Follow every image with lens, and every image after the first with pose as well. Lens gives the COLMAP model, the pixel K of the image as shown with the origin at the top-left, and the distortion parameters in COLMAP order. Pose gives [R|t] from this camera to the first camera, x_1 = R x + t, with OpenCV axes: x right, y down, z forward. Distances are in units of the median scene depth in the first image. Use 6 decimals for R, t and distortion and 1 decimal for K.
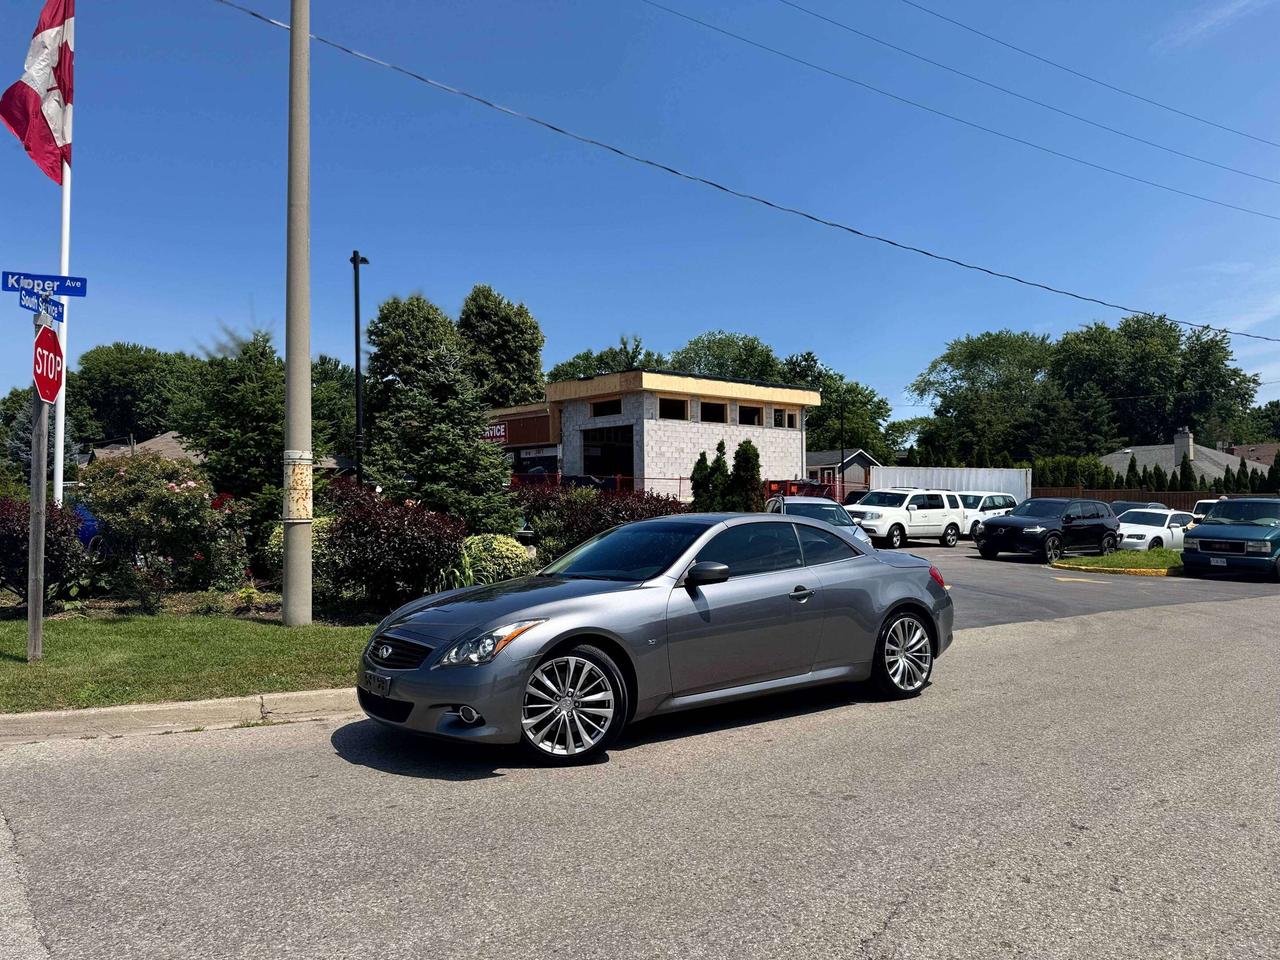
lens RADIAL K [[915.2, 0, 626.8], [0, 915.2, 481.3], [0, 0, 1]] dist [0.064175, -0.067090]
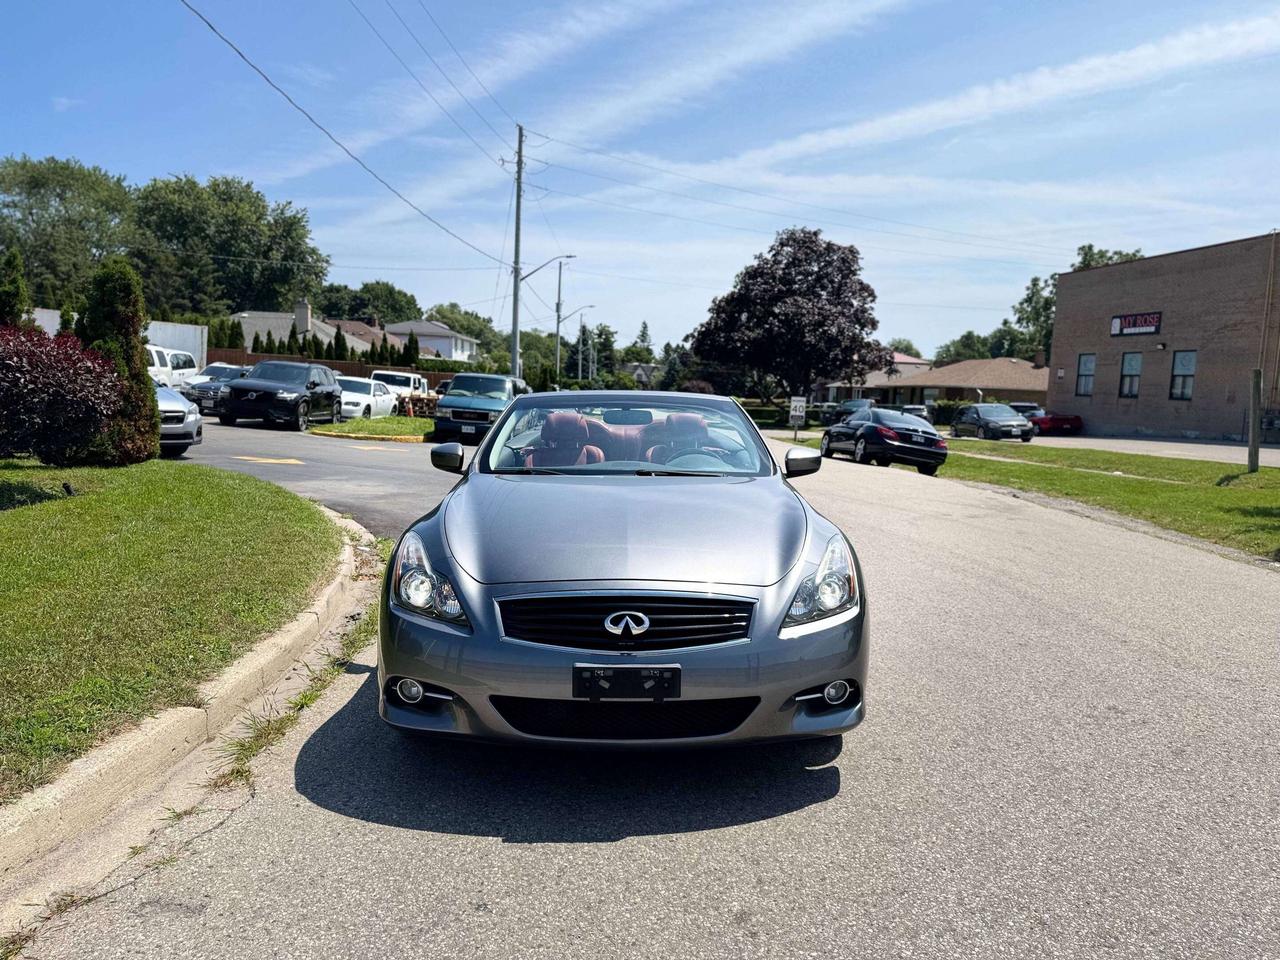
lens RADIAL K [[914.1, 0, 634.5], [0, 914.1, 487.3], [0, 0, 1]] dist [0.060092, -0.062136]
pose [[0.565405, -0.058858, 0.822710, -0.127034], [-0.070472, 0.990356, 0.119284, 0.006610], [-0.821797, -0.125422, 0.555805, 0.148142]]
